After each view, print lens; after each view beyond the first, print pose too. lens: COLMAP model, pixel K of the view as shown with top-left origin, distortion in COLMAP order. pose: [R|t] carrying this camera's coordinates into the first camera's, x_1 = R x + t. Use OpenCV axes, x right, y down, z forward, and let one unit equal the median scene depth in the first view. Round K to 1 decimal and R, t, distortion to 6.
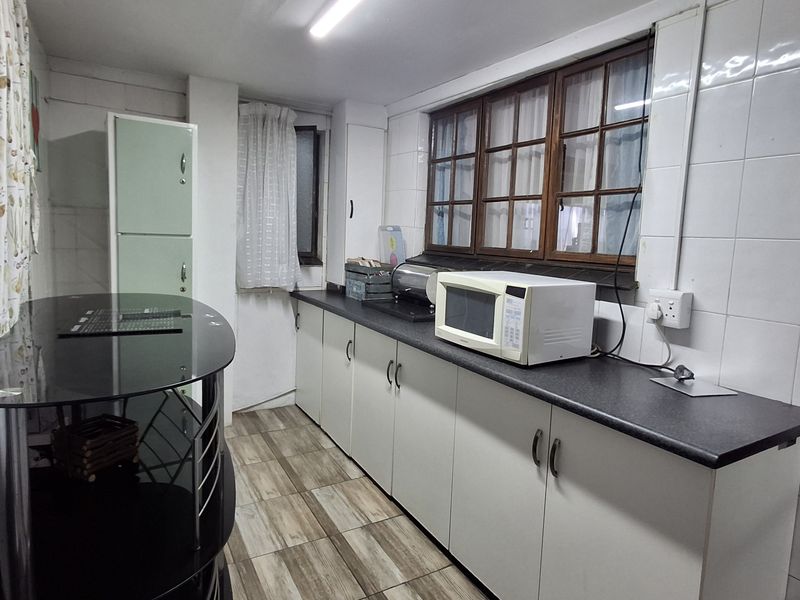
lens RADIAL K [[484.9, 0, 399.1], [0, 484.9, 282.3], [0, 0, 1]] dist [0.001938, 0.001522]
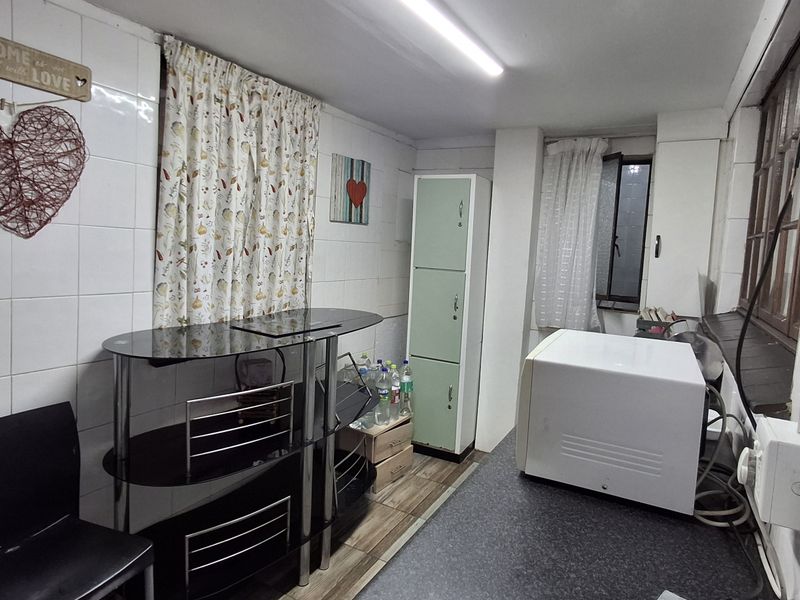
lens RADIAL K [[473.7, 0, 400.0], [0, 473.7, 300.0], [0, 0, 1]] dist [-0.000877, -0.000331]
pose [[0.516154, 0.086357, -0.852131, 0.391363], [-0.117956, 0.992591, 0.029143, -0.037746], [0.848334, 0.085471, 0.522517, 0.251057]]
